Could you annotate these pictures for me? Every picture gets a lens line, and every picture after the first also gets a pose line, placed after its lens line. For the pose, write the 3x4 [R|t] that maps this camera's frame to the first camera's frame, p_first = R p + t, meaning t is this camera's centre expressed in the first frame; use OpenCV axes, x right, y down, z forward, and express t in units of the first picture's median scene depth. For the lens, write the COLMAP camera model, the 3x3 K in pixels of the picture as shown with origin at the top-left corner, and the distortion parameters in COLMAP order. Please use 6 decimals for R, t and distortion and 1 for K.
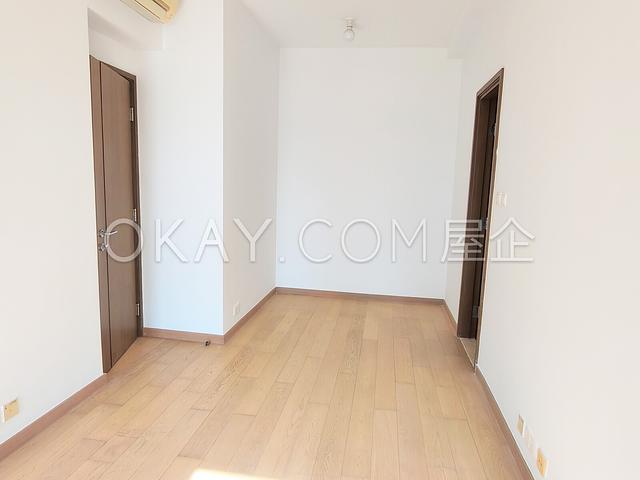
lens RADIAL K [[422.6, 0, 320.0], [0, 422.6, 240.0], [0, 0, 1]] dist [0.000315, 0.000163]
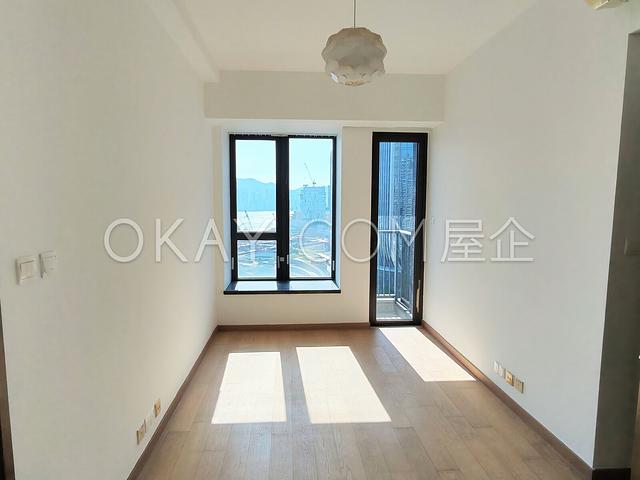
lens RADIAL K [[409.3, 0, 320.0], [0, 409.3, 240.0], [0, 0, 1]] dist [0.001502, 0.000113]
pose [[-0.974637, -0.015919, -0.223223, 0.227317], [-0.067941, 0.971437, 0.227366, -0.313051], [0.213228, 0.236765, -0.947880, 1.841164]]
